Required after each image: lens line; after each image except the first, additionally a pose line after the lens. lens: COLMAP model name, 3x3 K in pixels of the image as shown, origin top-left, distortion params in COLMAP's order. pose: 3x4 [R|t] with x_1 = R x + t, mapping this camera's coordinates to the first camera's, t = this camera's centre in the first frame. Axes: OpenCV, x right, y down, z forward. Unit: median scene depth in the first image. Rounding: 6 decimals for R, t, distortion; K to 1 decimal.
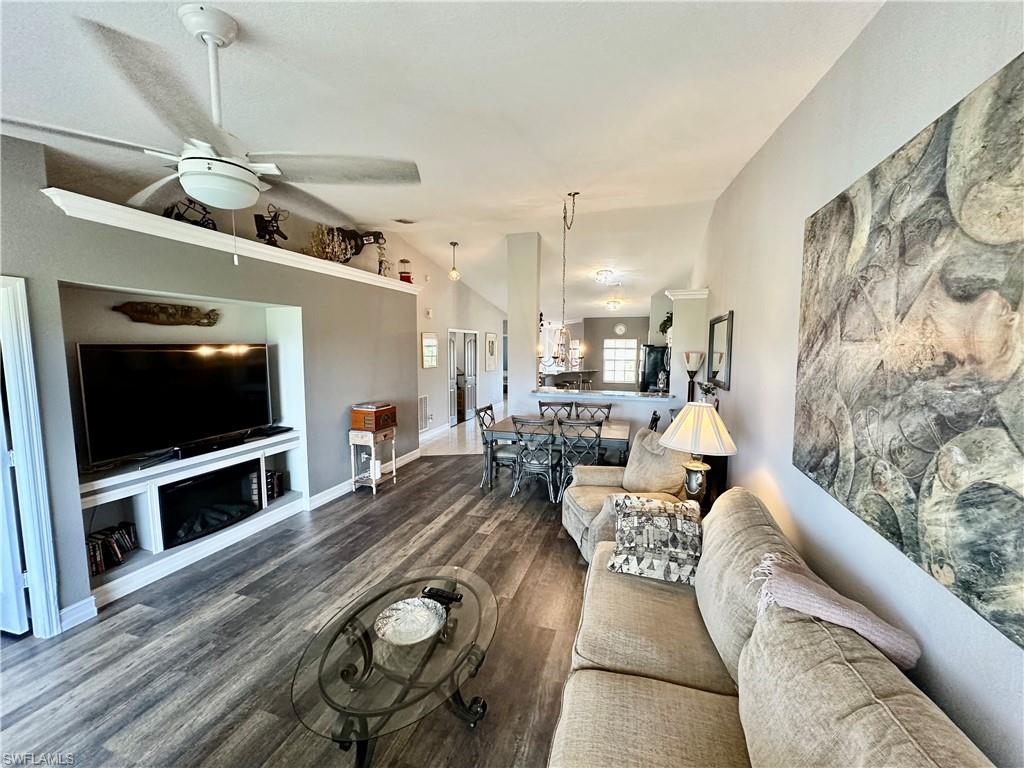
lens RADIAL K [[390.8, 0, 514.3], [0, 390.8, 376.8], [0, 0, 1]] dist [-0.000471, 0.000043]
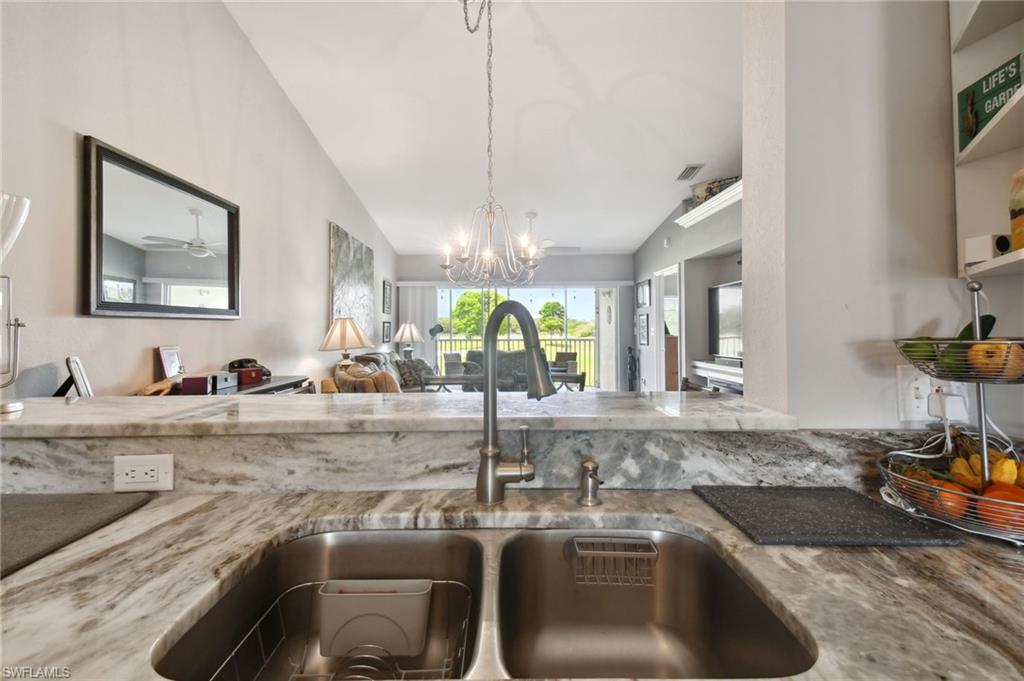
lens RADIAL K [[453.6, 0, 502.6], [0, 453.6, 320.2], [0, 0, 1]] dist [0.019098, 0.000054]
pose [[-0.941118, -0.002808, -0.338067, 0.926765], [-0.022782, 0.998219, 0.055129, -0.048662], [0.337311, 0.059585, -0.939506, 4.665455]]
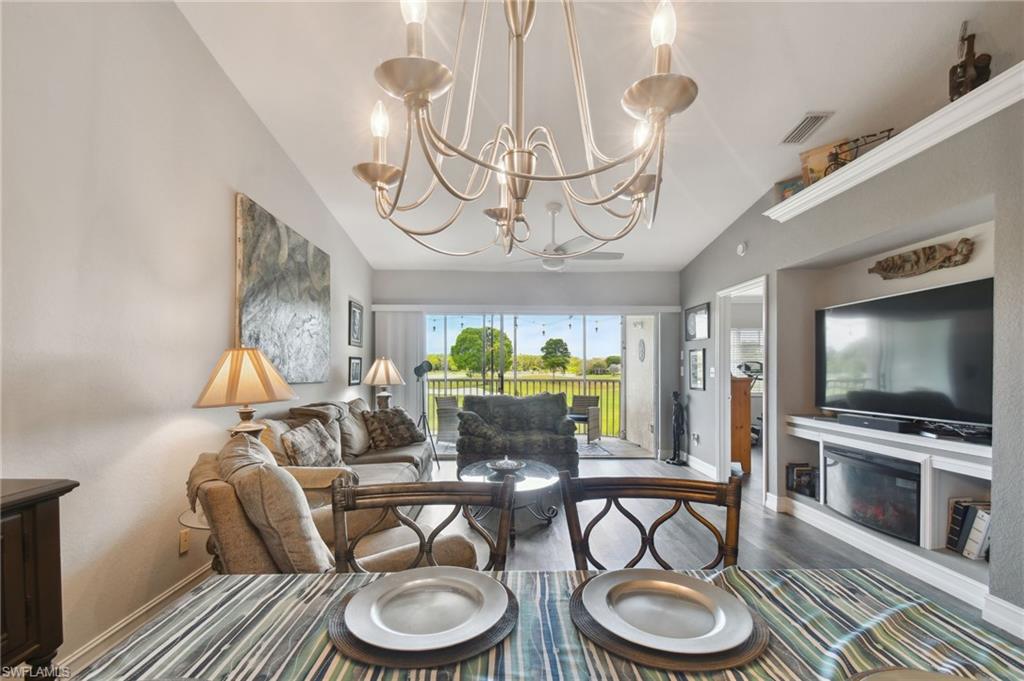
lens RADIAL K [[455.8, 0, 508.8], [0, 455.8, 372.9], [0, 0, 1]] dist [0.000111, -0.000088]
pose [[-0.937123, 0.004040, -0.348976, 0.584124], [-0.028916, 0.995596, 0.089176, 0.027627], [0.347800, 0.093659, -0.932879, 3.534105]]
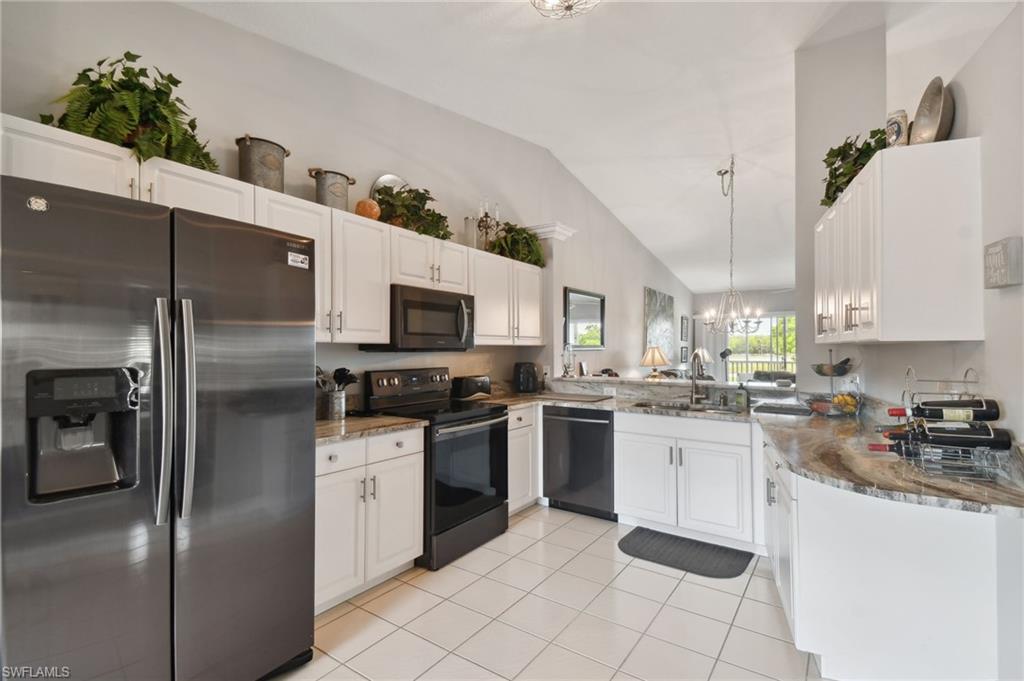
lens RADIAL K [[459.7, 0, 503.1], [0, 459.7, 353.4], [0, 0, 1]] dist [-0.000464, -0.000114]
pose [[-0.954892, -0.002670, 0.296942, 0.976452], [0.023642, 0.996102, 0.084984, -0.260999], [-0.296011, 0.088171, -0.951106, 6.667459]]
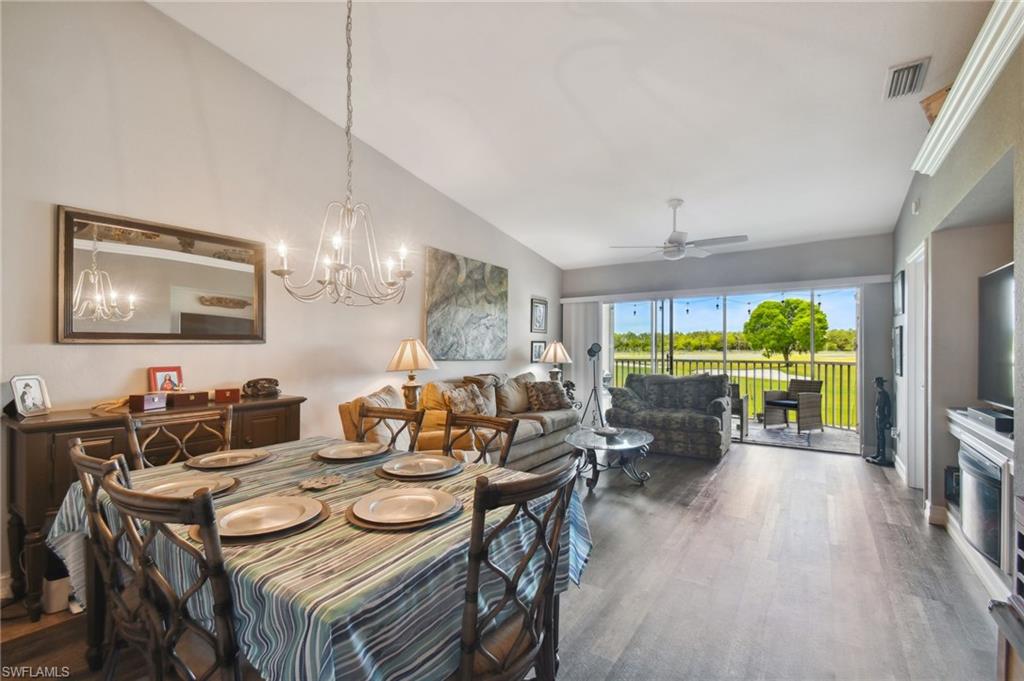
lens RADIAL K [[447.0, 0, 497.7], [0, 447.0, 340.7], [0, 0, 1]] dist [0.002754, -0.011700]
pose [[-0.959805, 0.006727, 0.280585, -0.394803], [0.025643, 0.997633, 0.063798, -0.046118], [-0.279492, 0.068429, -0.957706, 4.234358]]
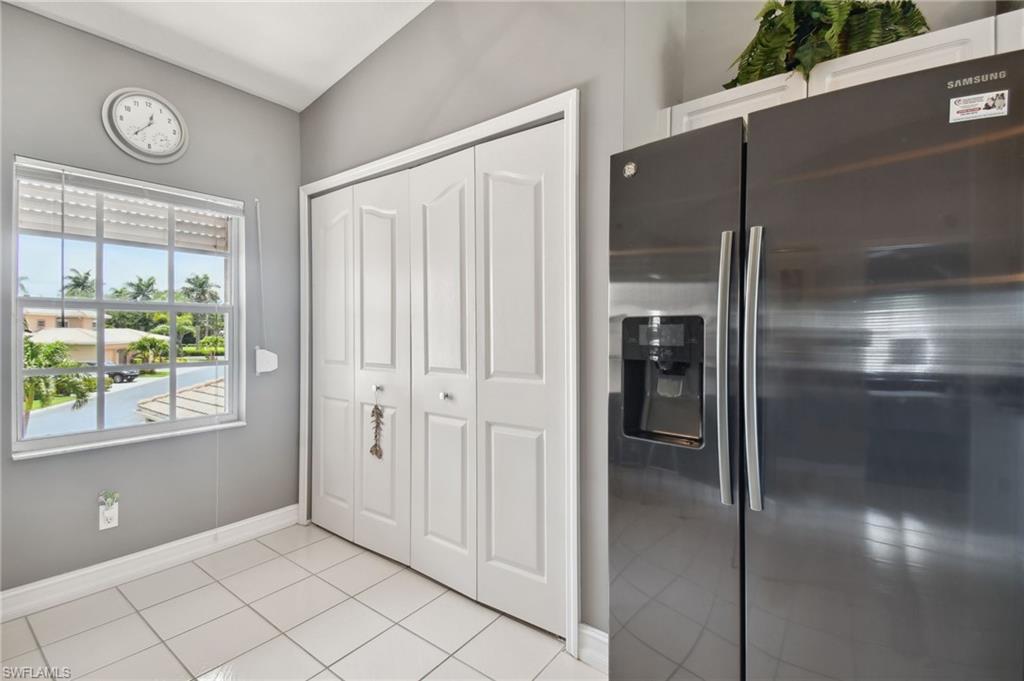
lens RADIAL K [[466.9, 0, 499.2], [0, 466.9, 328.7], [0, 0, 1]] dist [0.000660, -0.000685]
pose [[0.349427, -0.001711, 0.936962, 1.041607], [0.081349, 0.996278, -0.028518, -0.155806], [-0.933425, 0.086186, 0.348265, 6.075865]]
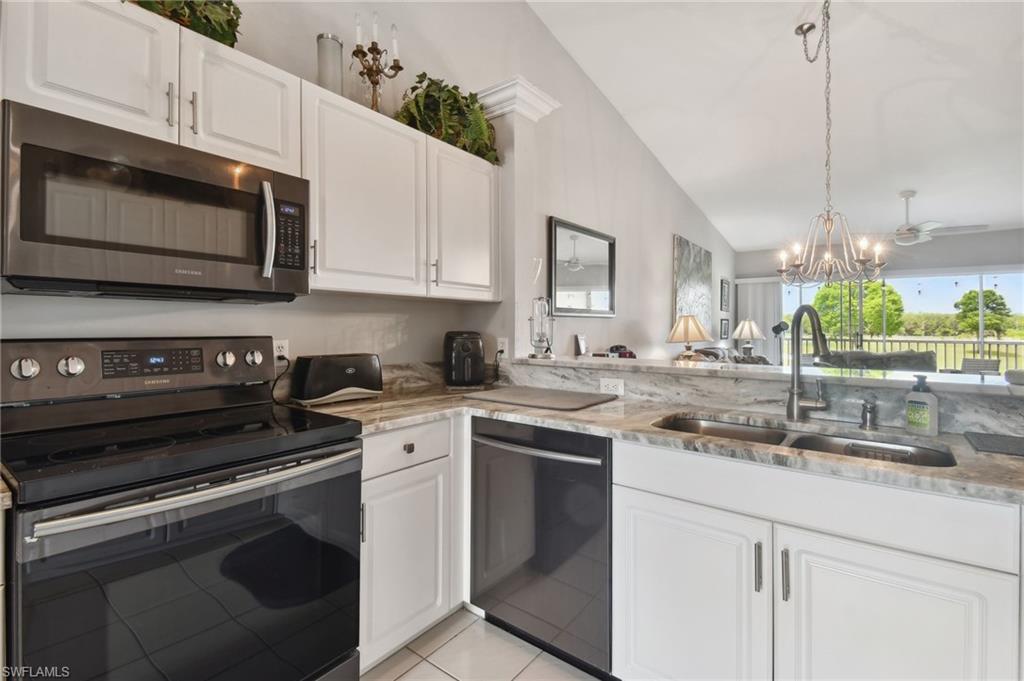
lens RADIAL K [[466.9, 0, 499.2], [0, 466.9, 328.7], [0, 0, 1]] dist [0.000660, -0.000685]
pose [[-0.939023, -0.005577, 0.343810, 1.013715], [0.022503, 0.996728, 0.077629, -0.085657], [-0.343118, 0.080632, -0.935825, 5.356463]]
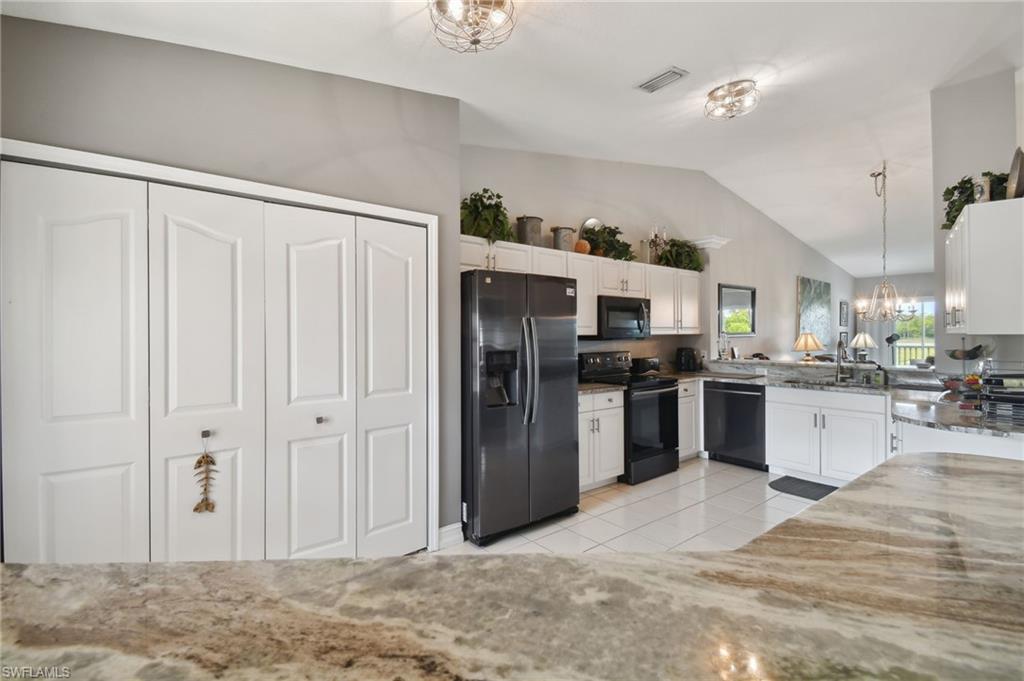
lens RADIAL K [[447.0, 0, 497.7], [0, 447.0, 340.7], [0, 0, 1]] dist [0.002754, -0.011700]
pose [[-0.824092, -0.002959, 0.566448, 0.920939], [0.051670, 0.995425, 0.080371, -0.375363], [-0.564094, 0.095501, -0.820169, 7.655838]]
